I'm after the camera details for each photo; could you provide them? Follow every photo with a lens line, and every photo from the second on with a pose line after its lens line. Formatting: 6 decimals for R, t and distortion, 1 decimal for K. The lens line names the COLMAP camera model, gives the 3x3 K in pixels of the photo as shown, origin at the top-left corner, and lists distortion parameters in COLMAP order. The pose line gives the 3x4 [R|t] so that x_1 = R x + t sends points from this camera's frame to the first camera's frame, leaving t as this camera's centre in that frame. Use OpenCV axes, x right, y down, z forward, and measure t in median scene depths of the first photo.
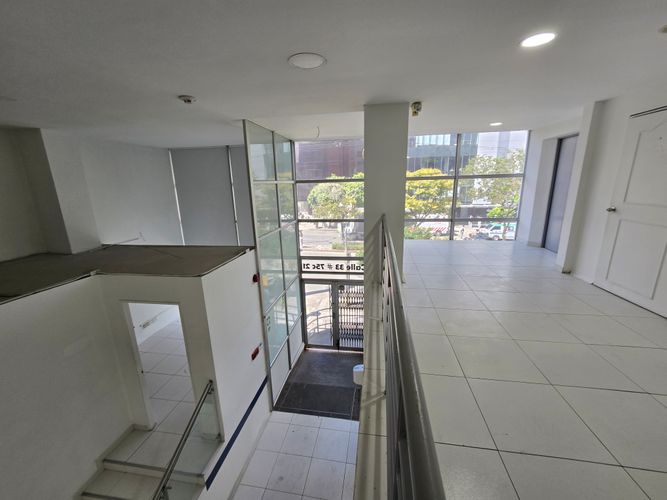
lens RADIAL K [[272.3, 0, 334.3], [0, 272.3, 250.0], [0, 0, 1]] dist [-0.002507, 0.000808]
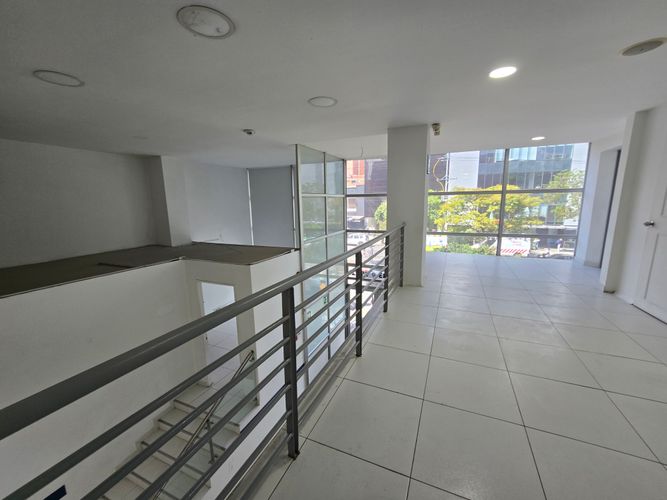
lens RADIAL K [[272.3, 0, 339.2], [0, 272.3, 251.0], [0, 0, 1]] dist [-0.002507, 0.000808]
pose [[0.970451, 0.054143, -0.235145, 0.133164], [-0.067312, 0.996560, -0.048338, 0.039713], [0.231719, 0.062738, 0.970758, -0.095536]]
